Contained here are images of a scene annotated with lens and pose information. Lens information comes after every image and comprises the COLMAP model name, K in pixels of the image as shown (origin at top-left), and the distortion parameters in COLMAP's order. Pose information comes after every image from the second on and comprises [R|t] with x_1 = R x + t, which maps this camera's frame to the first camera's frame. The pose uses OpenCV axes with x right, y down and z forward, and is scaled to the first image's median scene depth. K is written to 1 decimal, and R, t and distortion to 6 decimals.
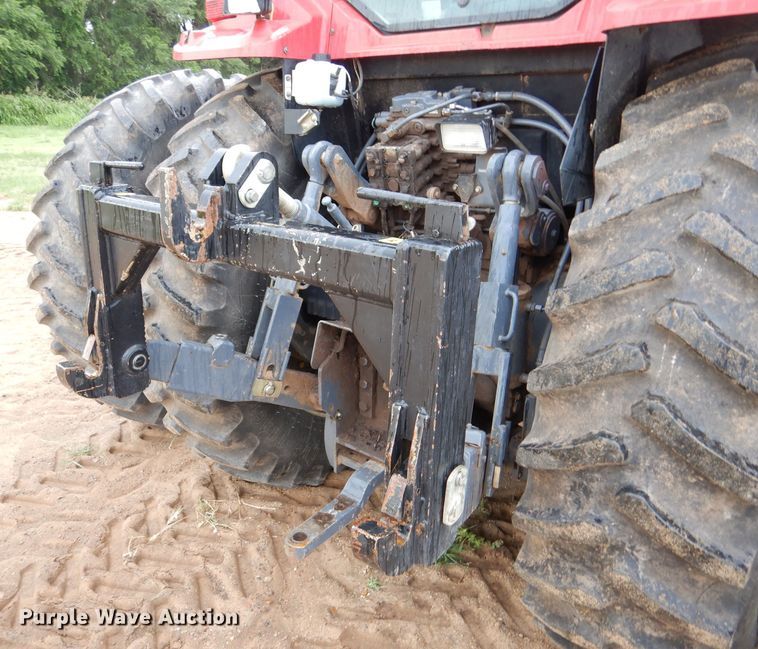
lens RADIAL K [[621.6, 0, 342.7], [0, 621.6, 323.7], [0, 0, 1]] dist [0.018277, 0.000890]
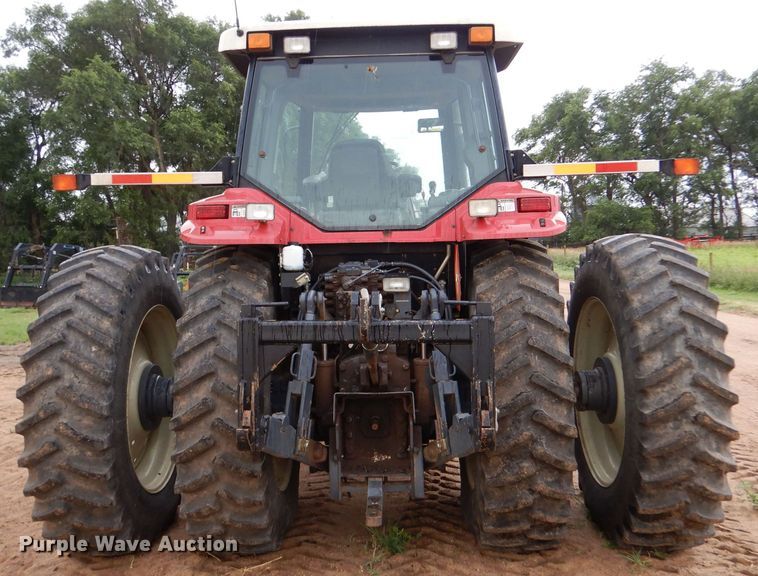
lens RADIAL K [[756.1, 0, 379.0], [0, 756.1, 288.0], [0, 0, 1]] dist [0.089515, 0.004993]
pose [[0.770806, -0.036303, 0.636035, -1.344890], [0.224995, 0.949551, -0.218473, 0.218330], [-0.596016, 0.311505, 0.740087, -0.719038]]
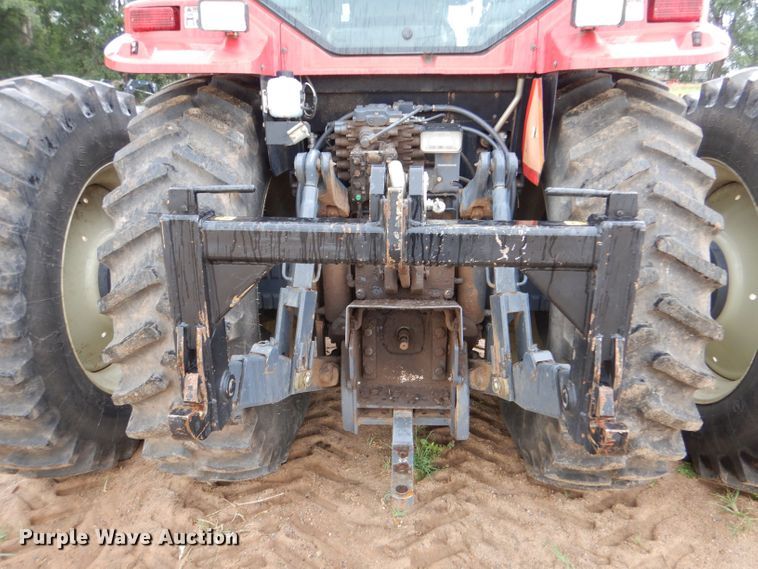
lens RADIAL K [[545.9, 0, 377.7], [0, 545.9, 282.9], [0, 0, 1]] dist [0.014818, -0.003157]
pose [[0.792689, -0.200749, 0.575625, -0.615388], [0.206146, 0.976871, 0.056802, -0.101049], [-0.573715, 0.073637, 0.815738, 0.166233]]
